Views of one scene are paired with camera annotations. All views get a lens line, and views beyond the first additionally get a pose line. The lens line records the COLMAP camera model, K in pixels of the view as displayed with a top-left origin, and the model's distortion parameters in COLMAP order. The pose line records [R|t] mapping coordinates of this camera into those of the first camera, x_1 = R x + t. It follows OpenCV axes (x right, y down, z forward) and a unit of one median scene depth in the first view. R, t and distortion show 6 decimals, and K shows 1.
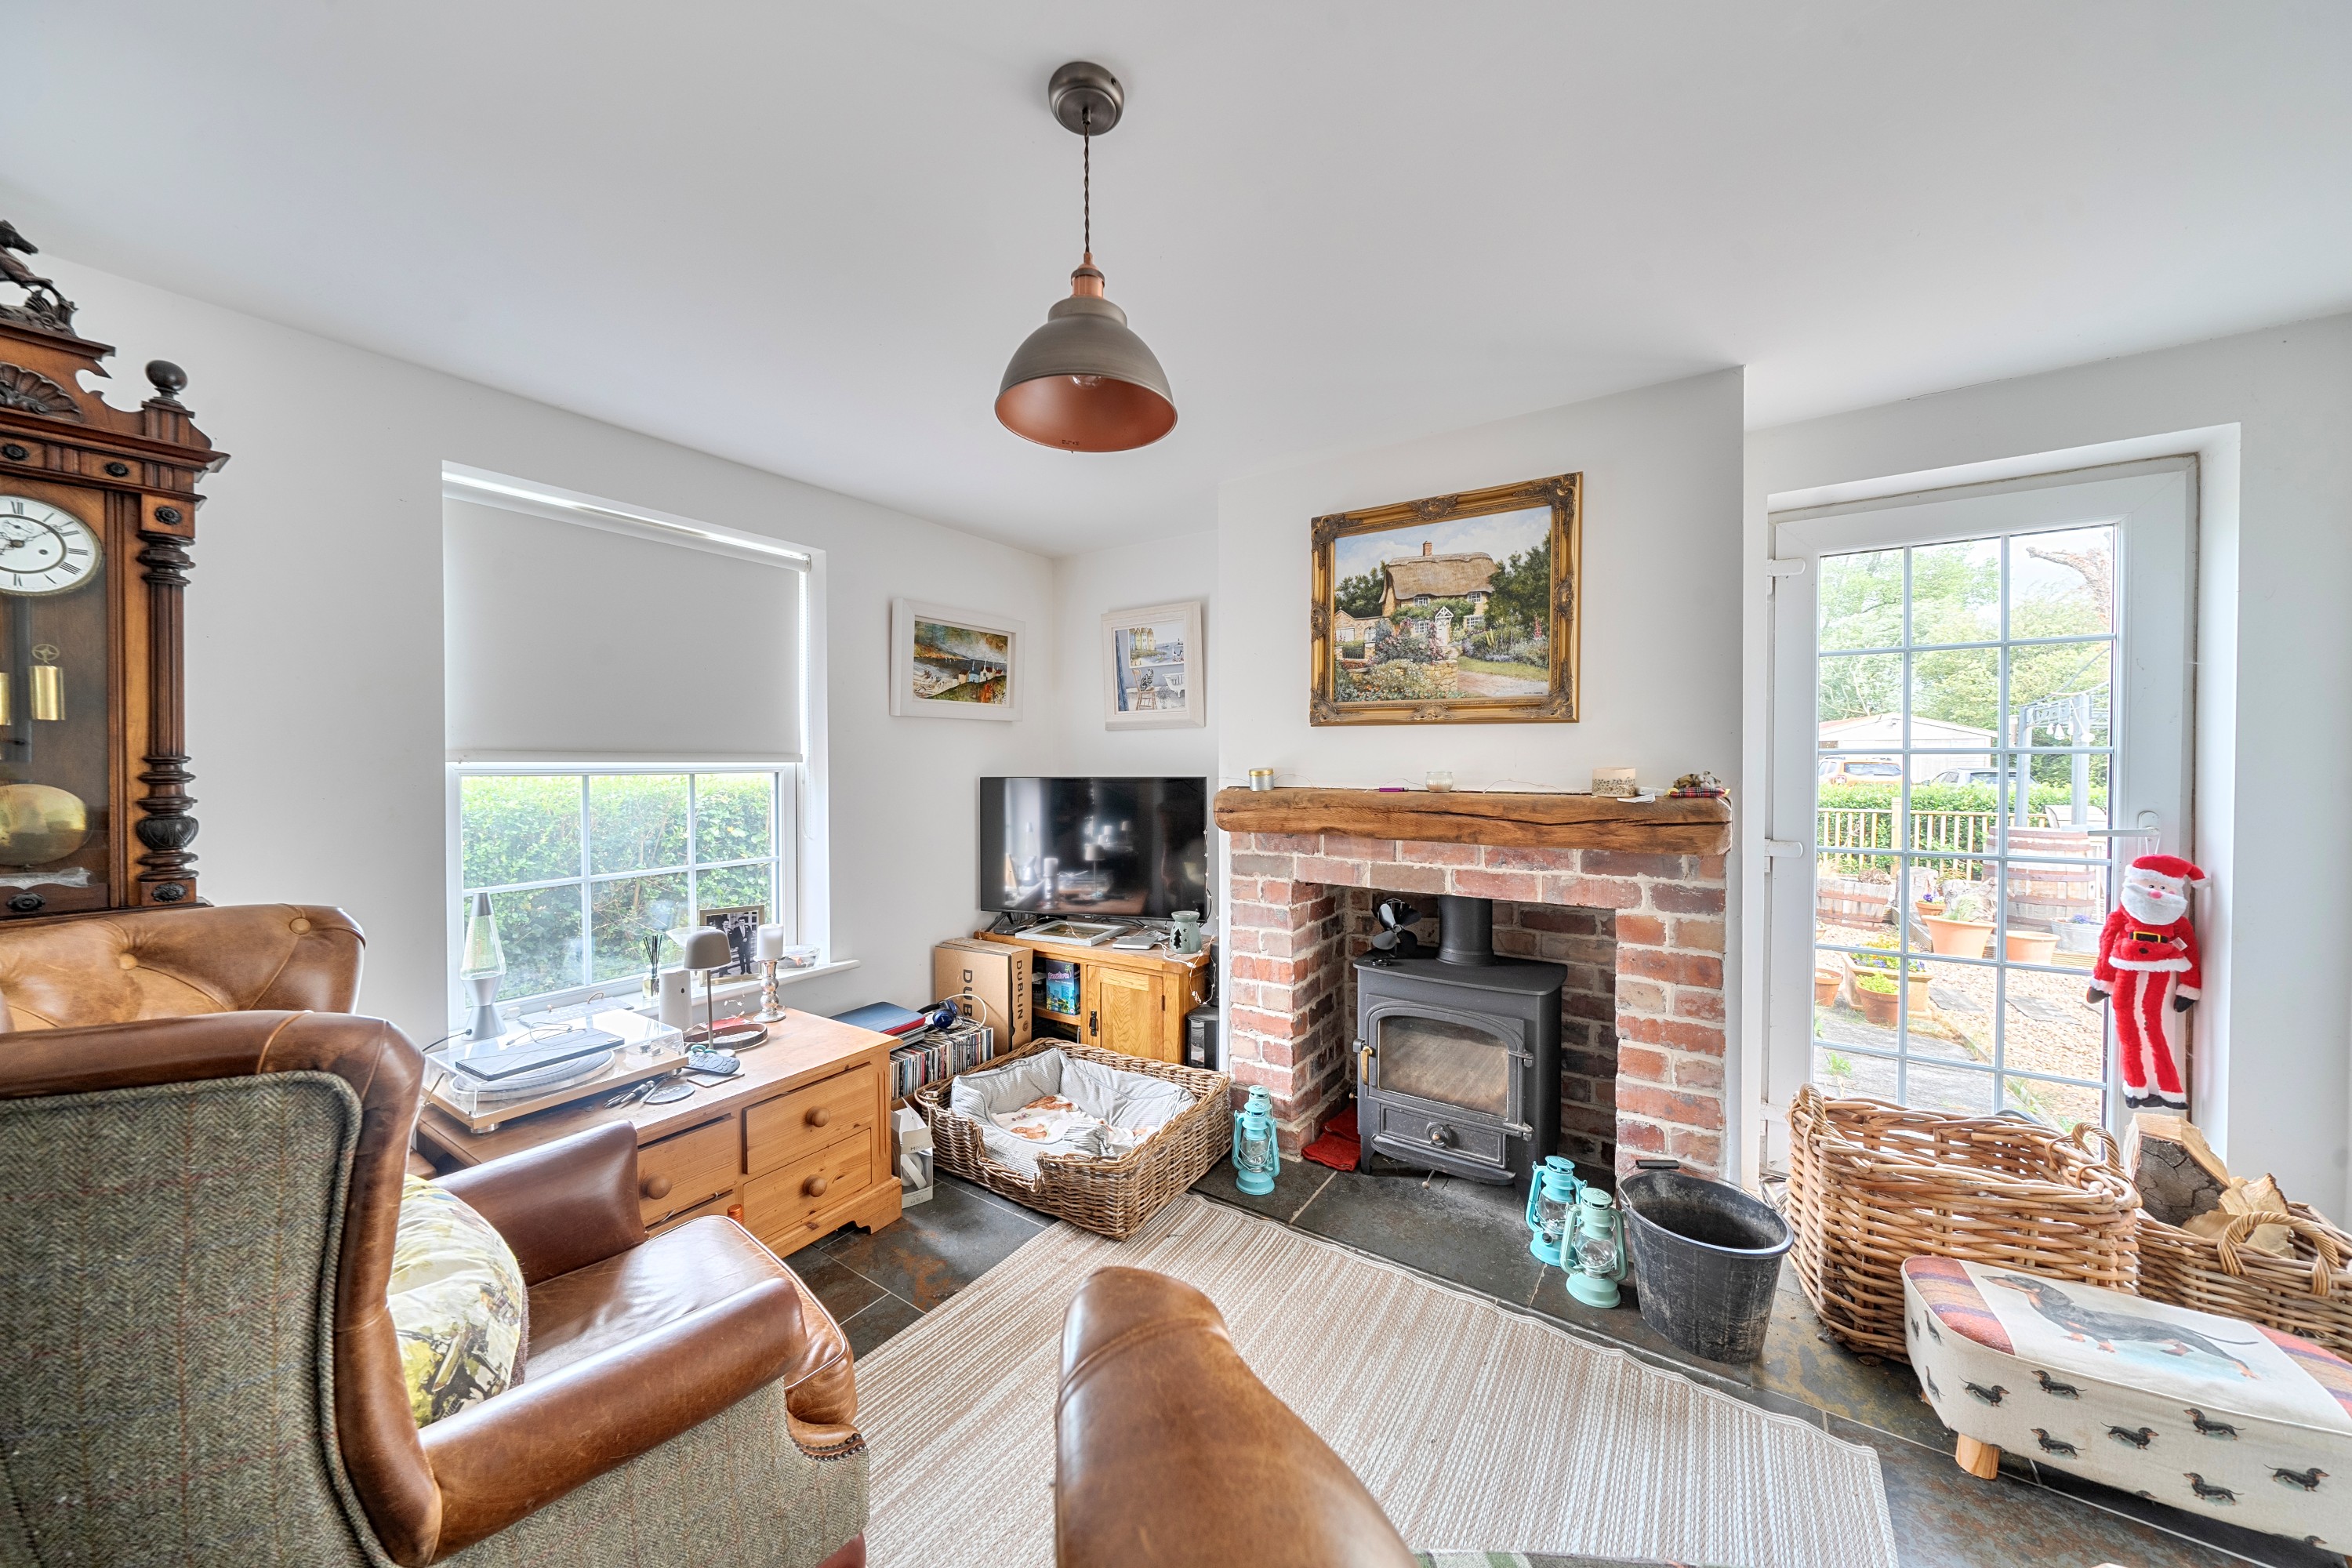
lens RADIAL K [[805.9, 0, 1160.5], [0, 805.9, 772.3], [0, 0, 1]] dist [-0.002457, -0.000007]
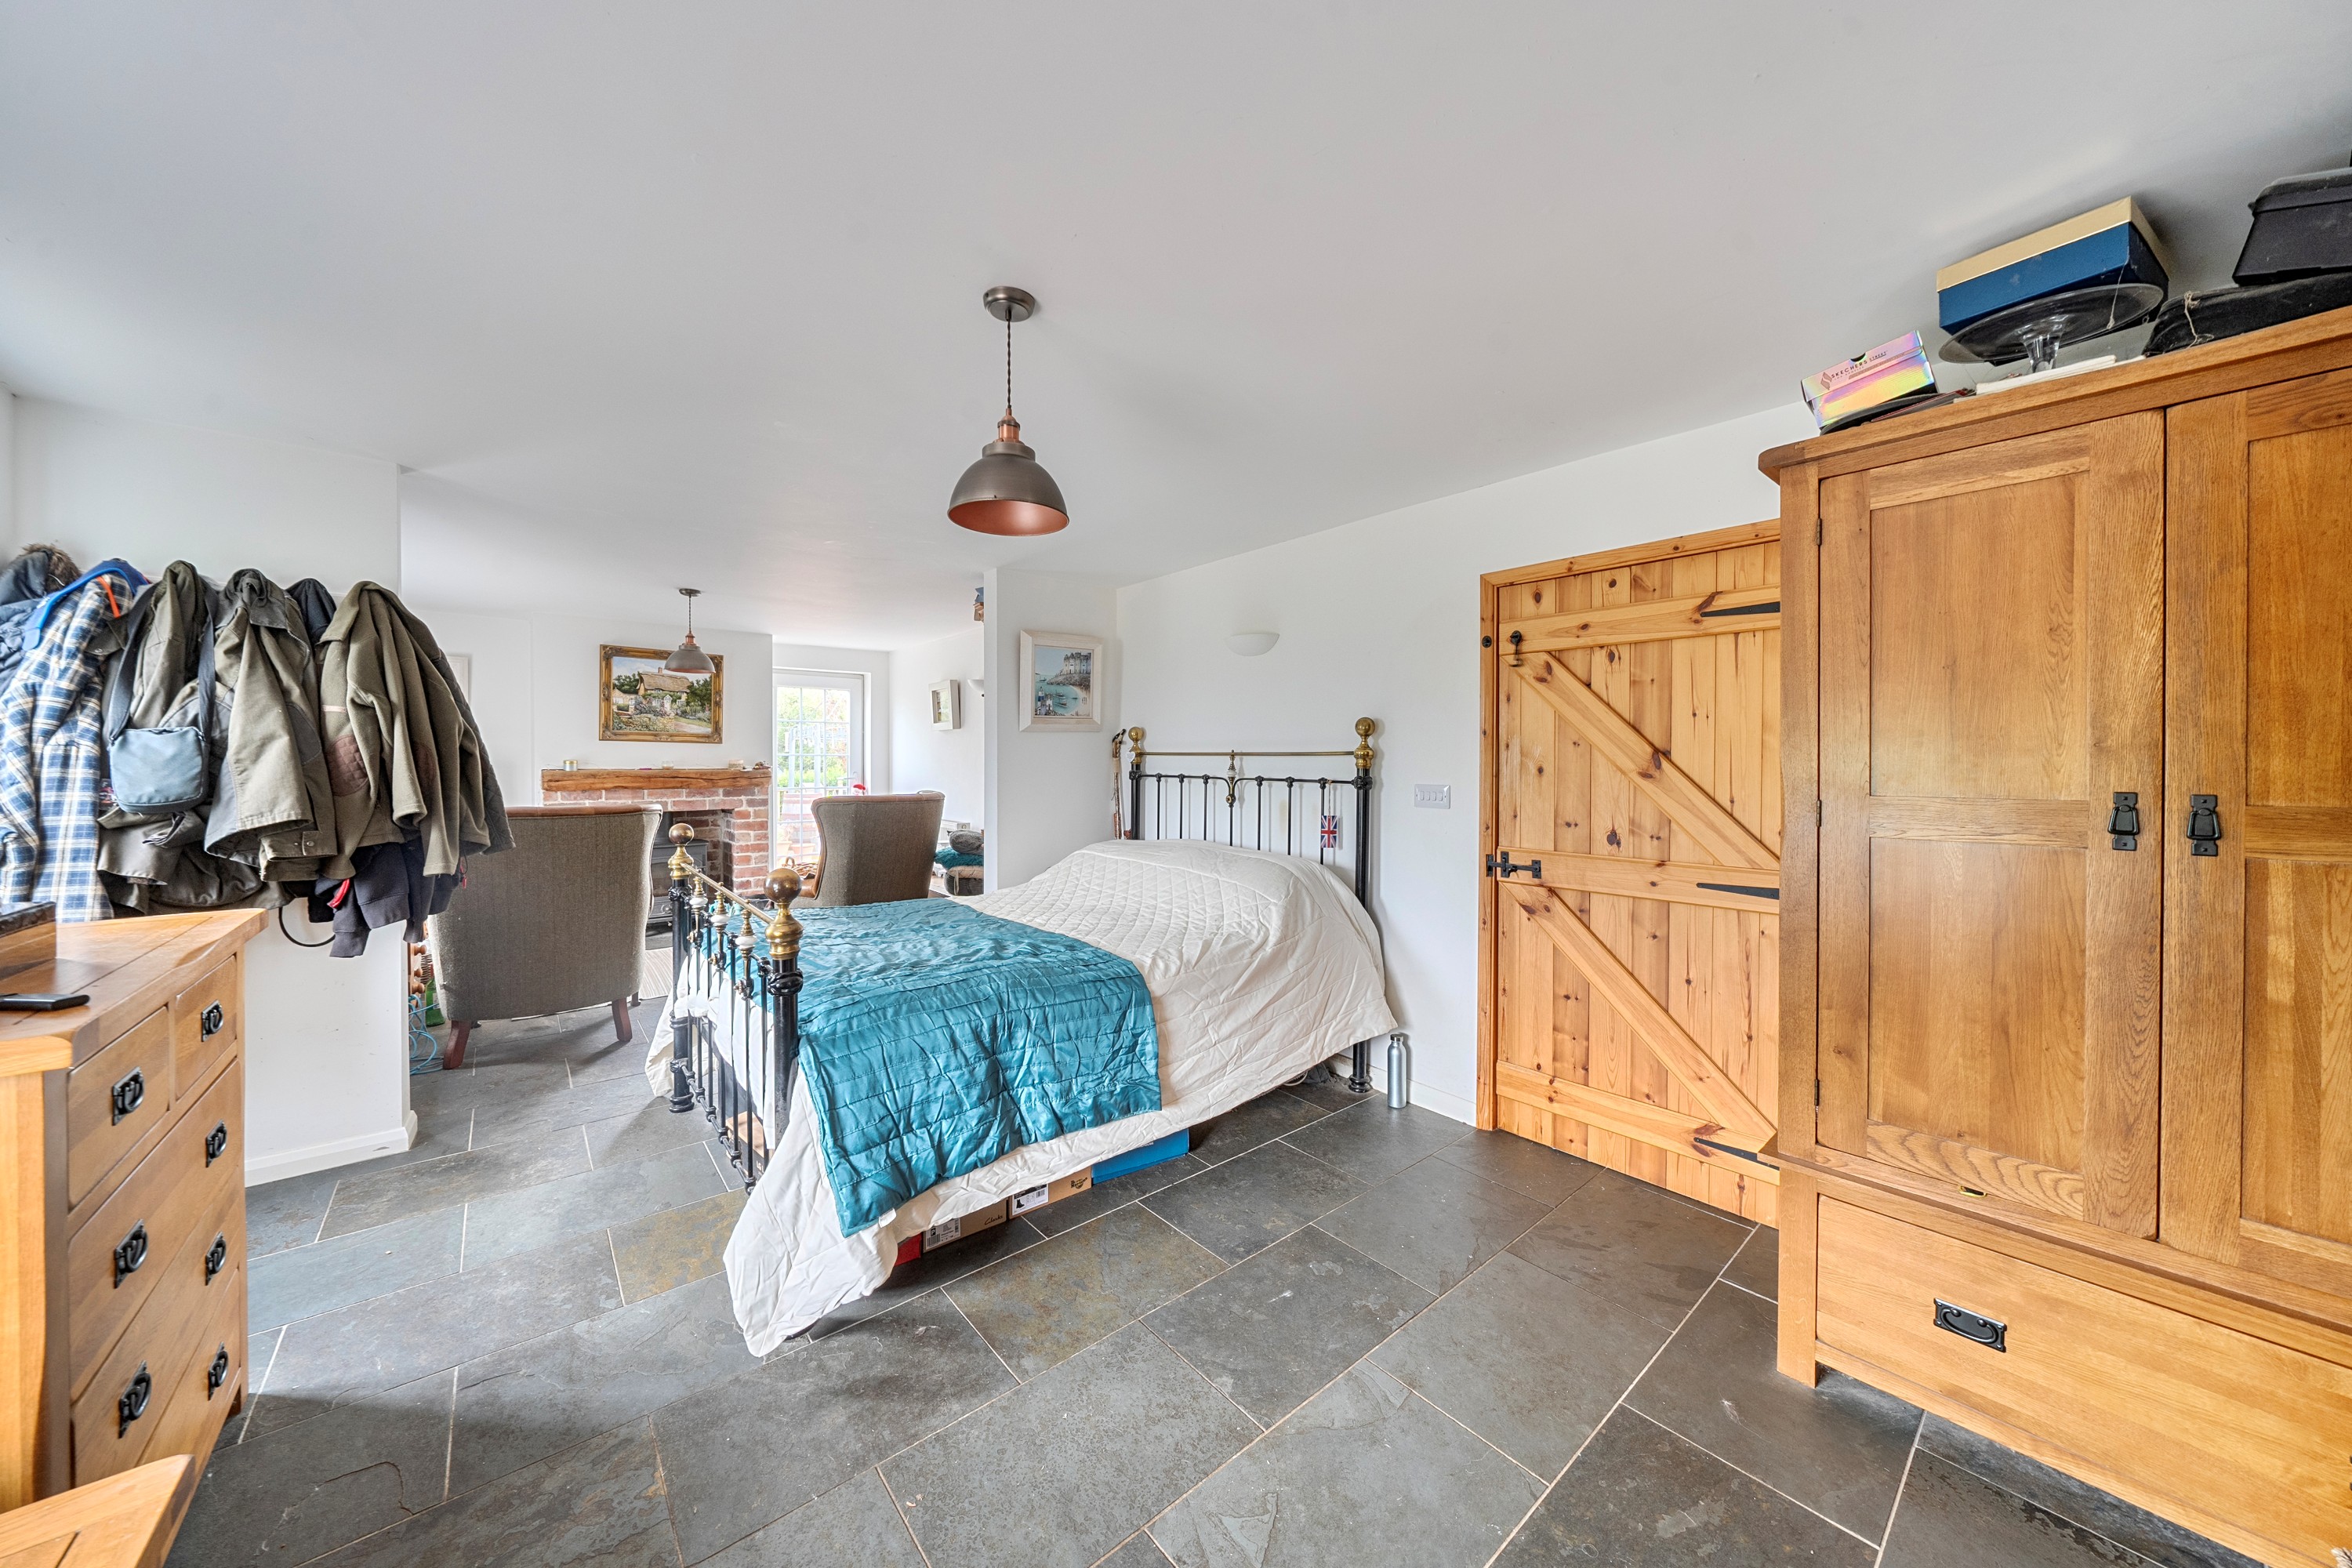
lens RADIAL K [[805.9, 0, 1166.4], [0, 805.9, 766.1], [0, 0, 1]] dist [-0.002457, -0.000007]
pose [[0.275888, -0.009048, 0.961147, -1.684263], [0.004426, 0.999957, 0.008143, 0.000904], [-0.961179, 0.002008, 0.275917, -1.214589]]
